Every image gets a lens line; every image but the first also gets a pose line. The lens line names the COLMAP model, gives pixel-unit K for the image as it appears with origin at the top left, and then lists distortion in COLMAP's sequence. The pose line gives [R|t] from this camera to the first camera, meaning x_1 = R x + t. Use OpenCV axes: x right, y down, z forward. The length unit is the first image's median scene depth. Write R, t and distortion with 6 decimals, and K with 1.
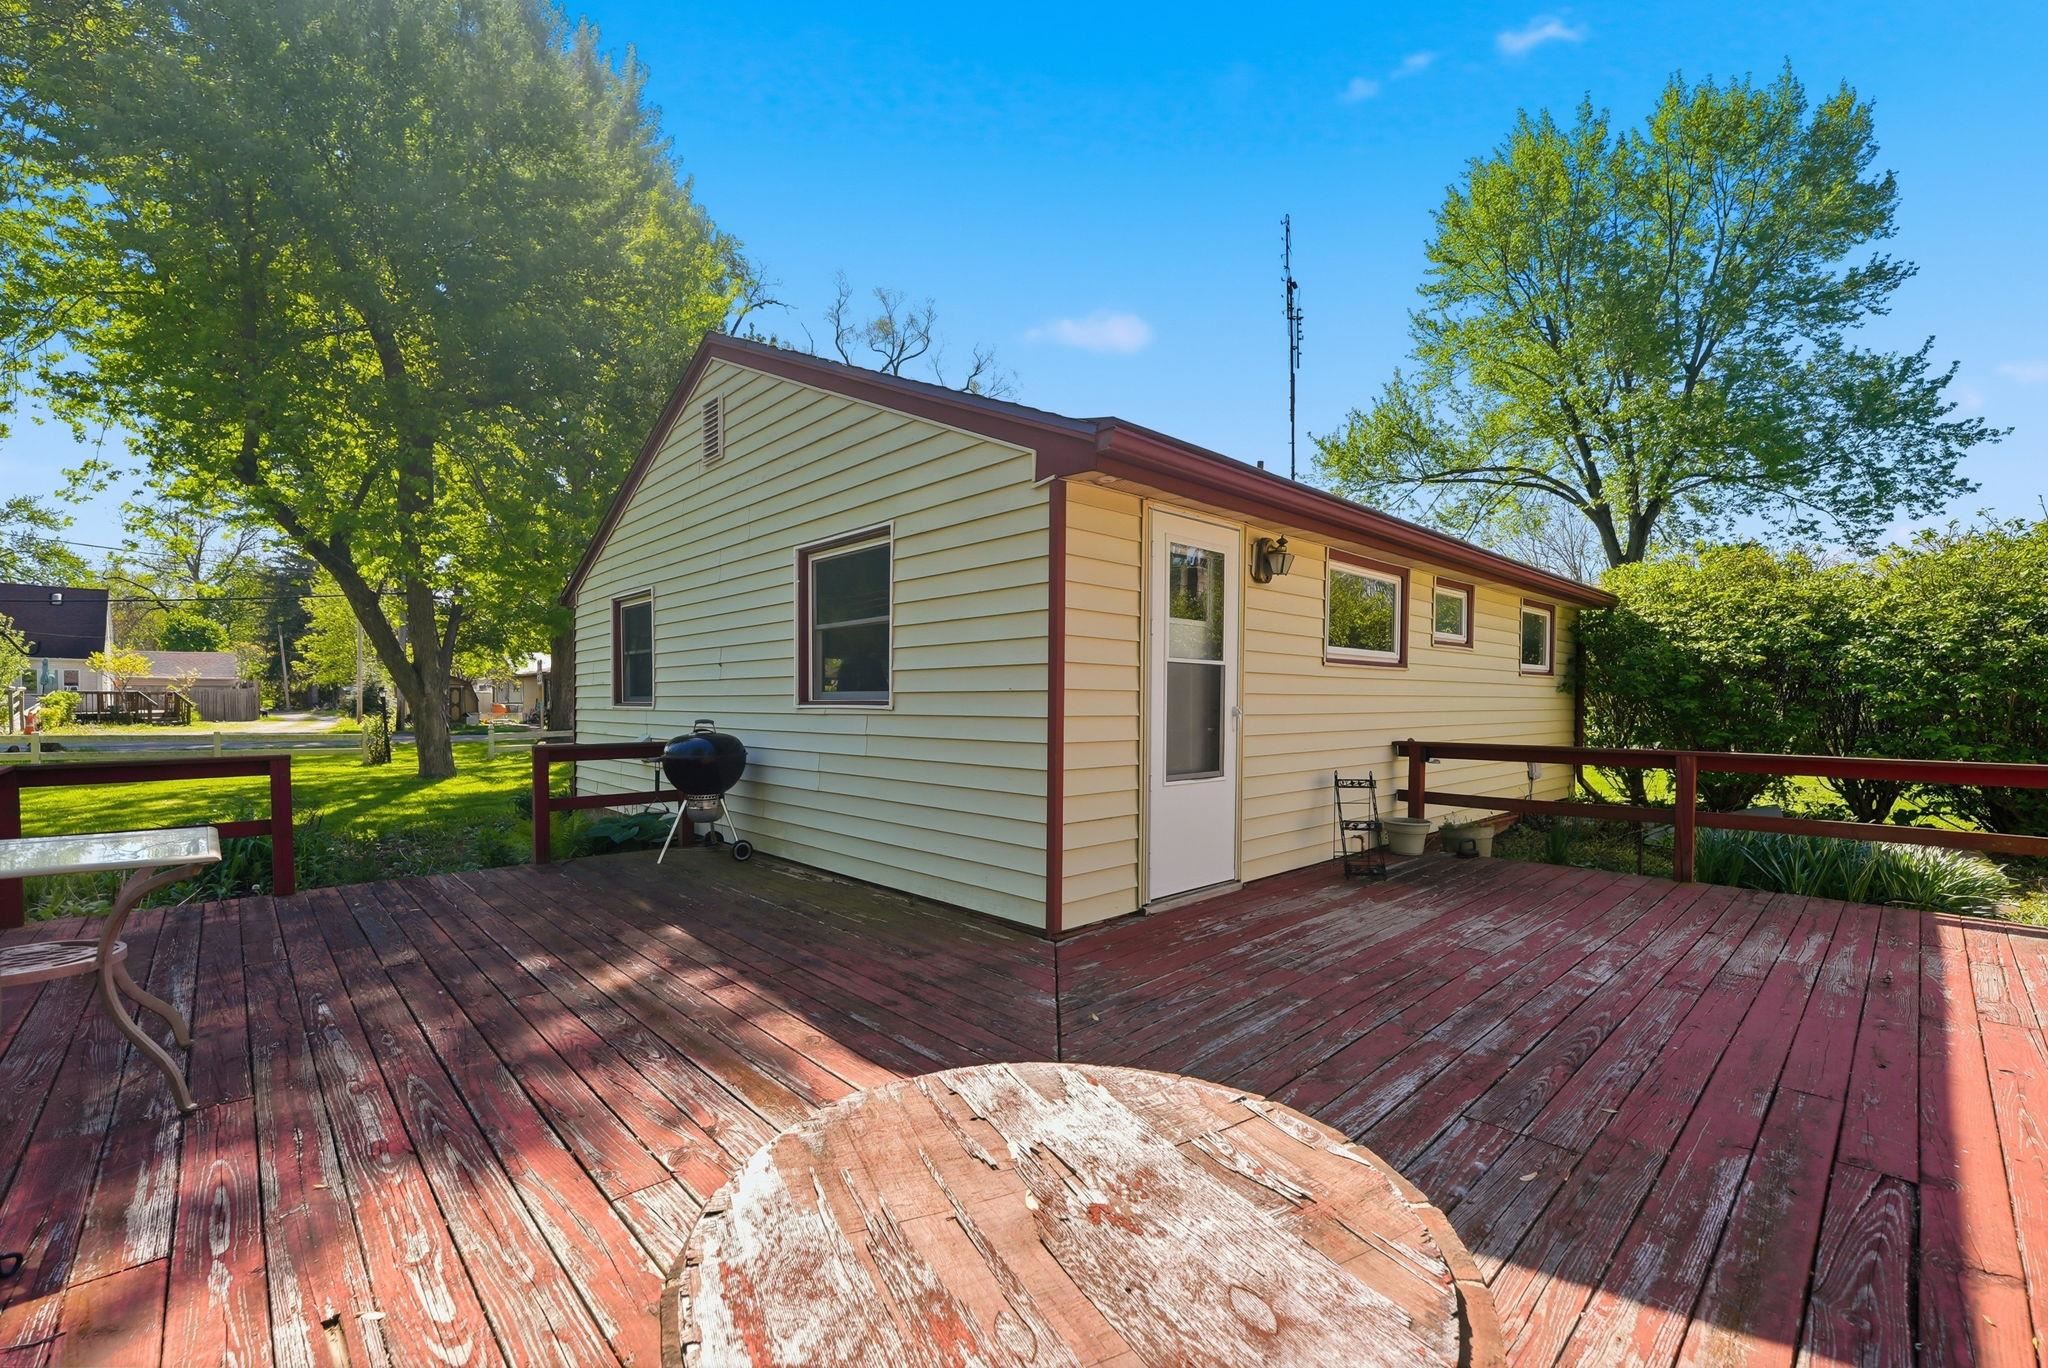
lens RADIAL K [[830.6, 0, 1015.4], [0, 830.6, 735.6], [0, 0, 1]] dist [-0.000179, -0.000492]
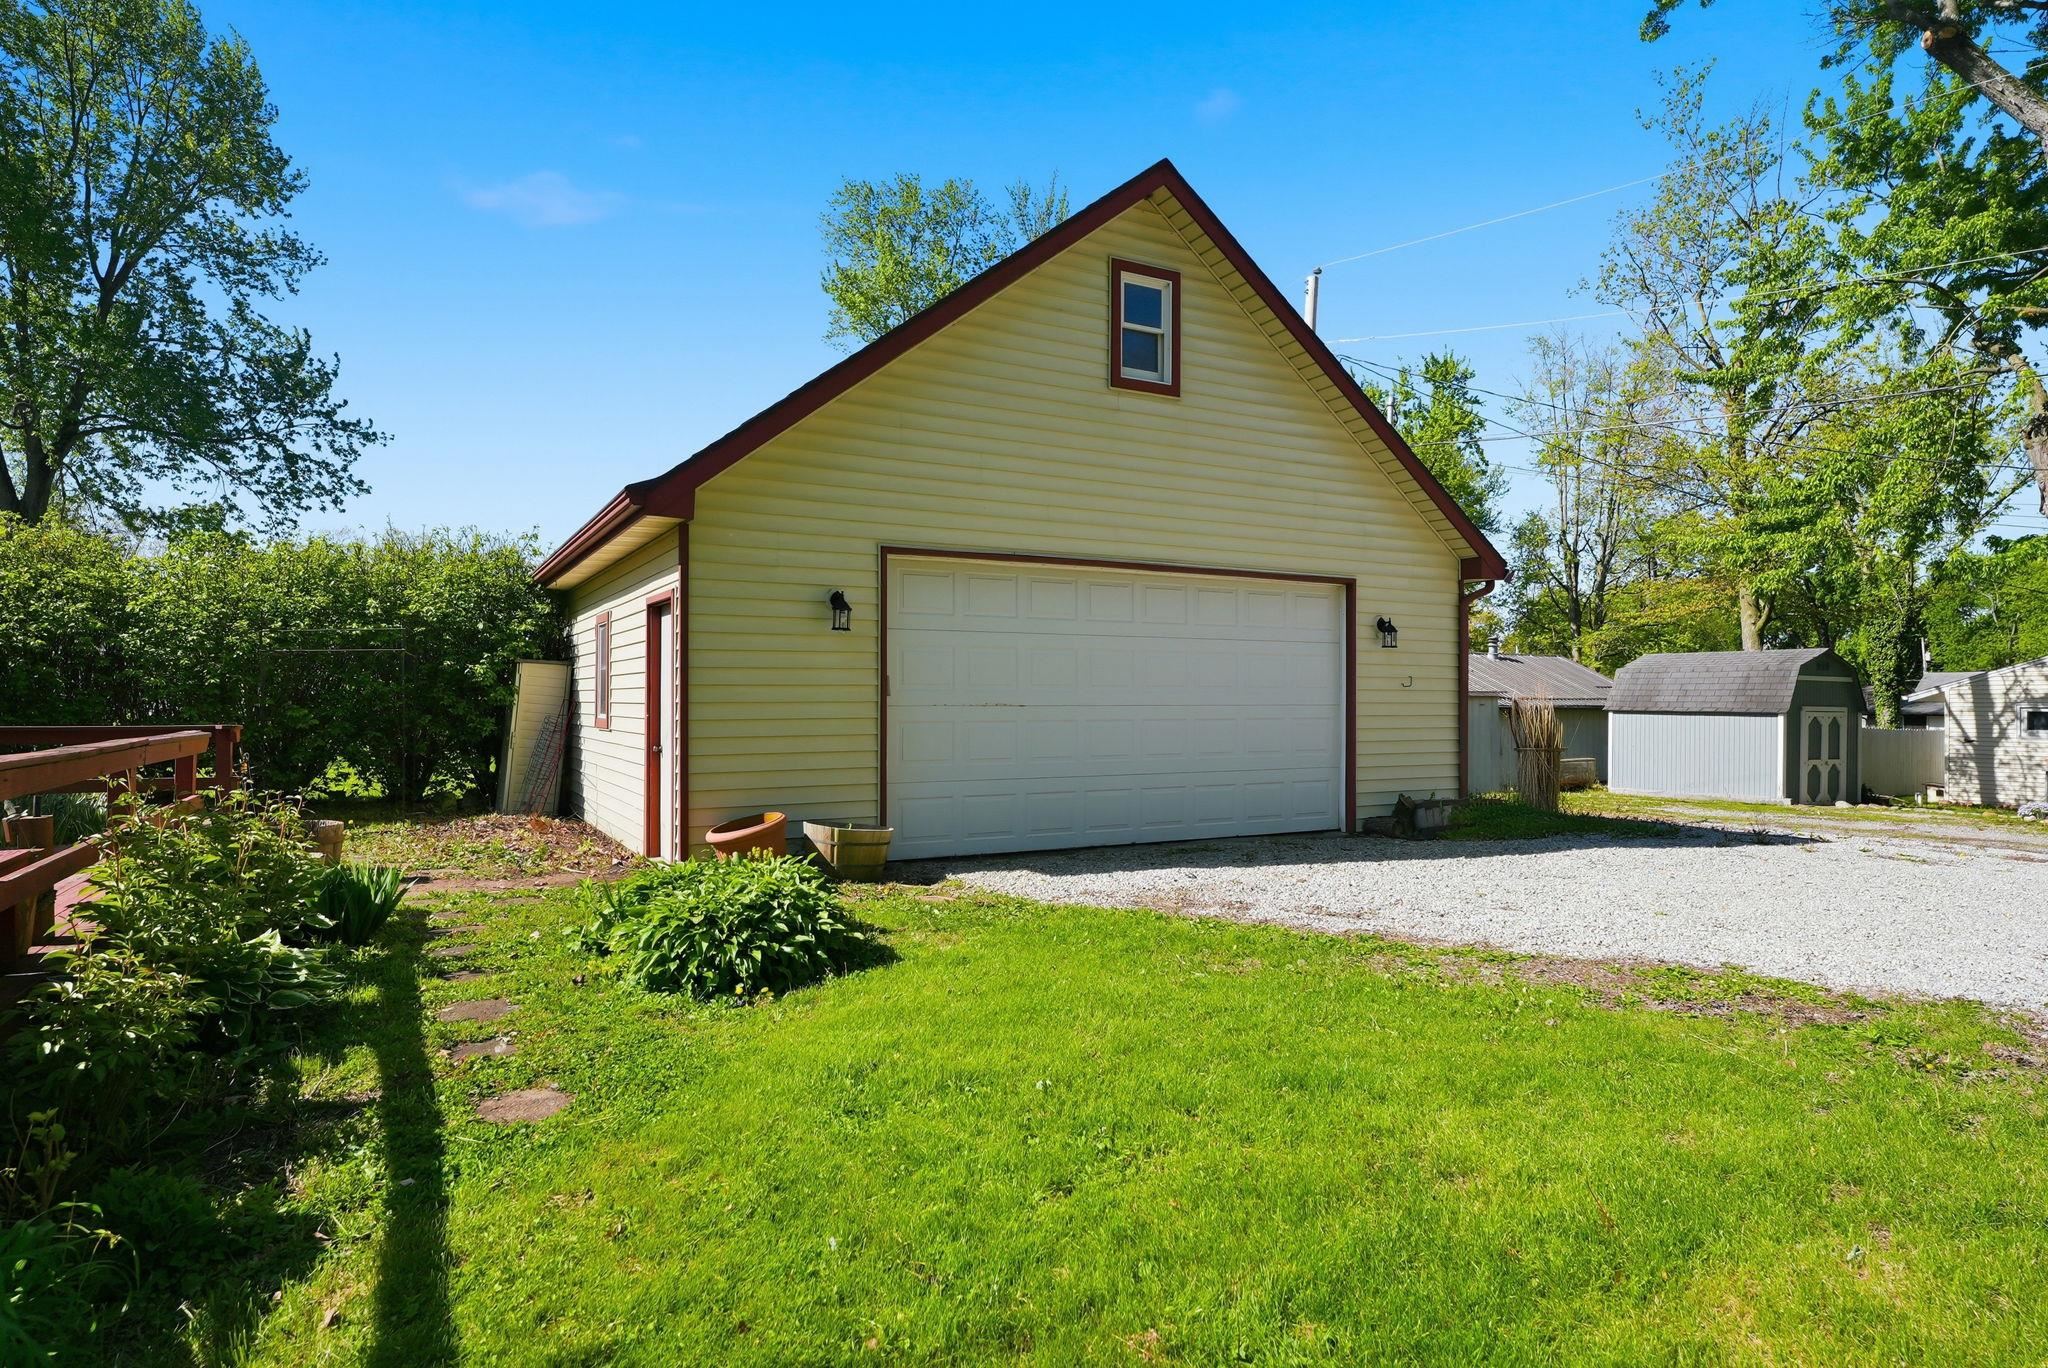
lens RADIAL K [[1164.3, 0, 1005.2], [0, 1164.3, 690.8], [0, 0, 1]] dist [0.003489, 0.001301]
pose [[0.261809, 0.007270, 0.965092, -0.243667], [0.039749, 0.999042, -0.018309, 0.061712], [-0.964301, 0.043155, 0.261269, -0.814006]]
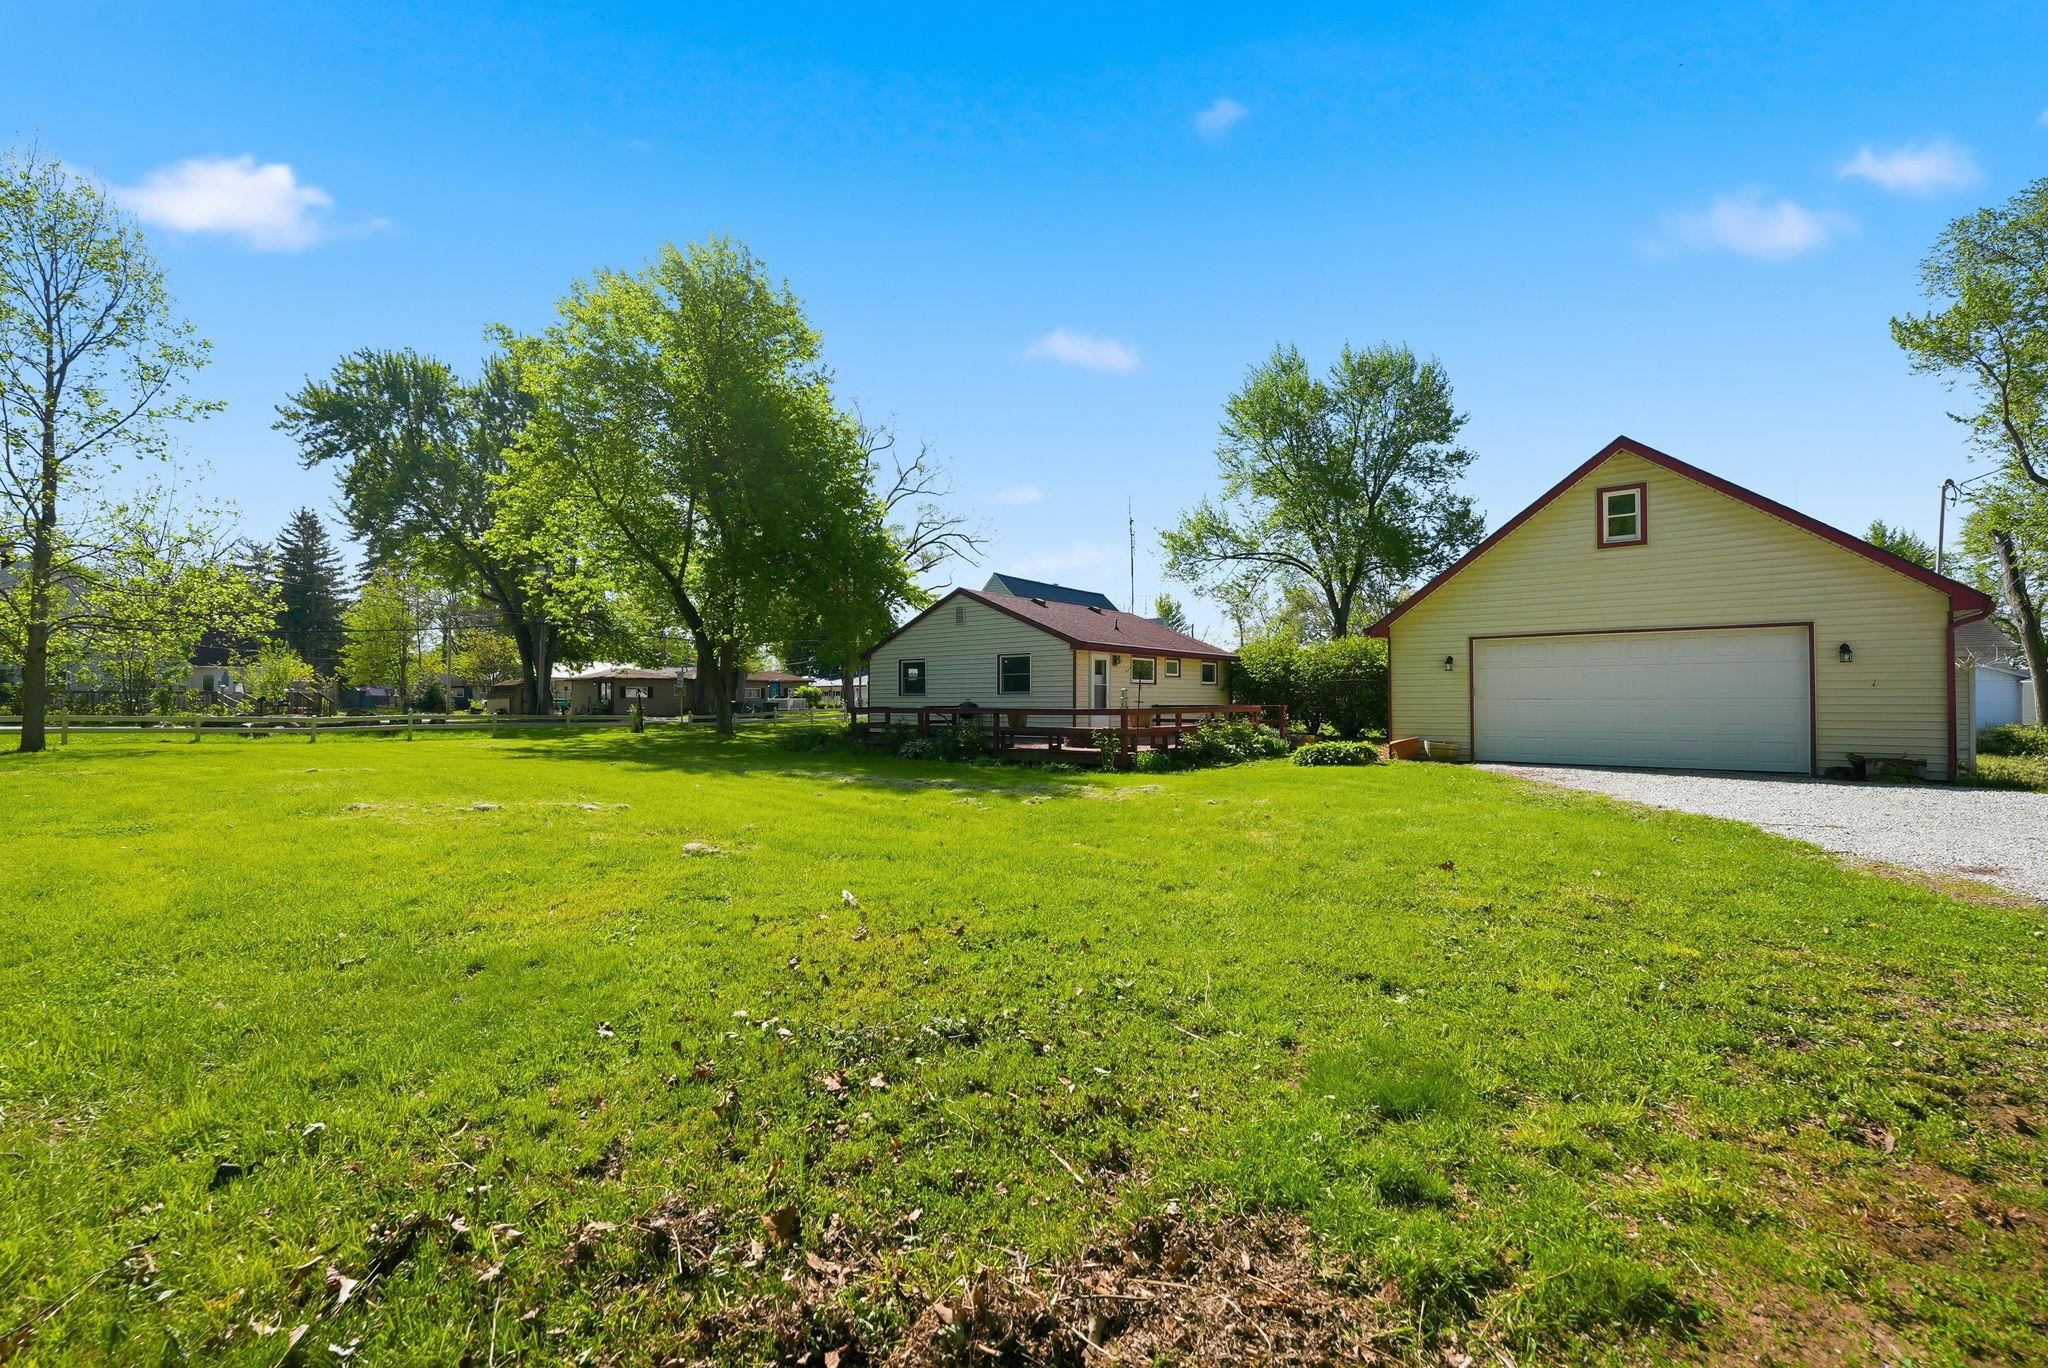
lens RADIAL K [[891.2, 0, 1028.5], [0, 891.2, 686.8], [0, 0, 1]] dist [-0.000547, 0.000069]
pose [[0.987464, -0.002225, 0.157831, -0.923741], [0.011233, 0.998356, -0.056201, 0.189147], [-0.157447, 0.057269, 0.985866, -3.678057]]
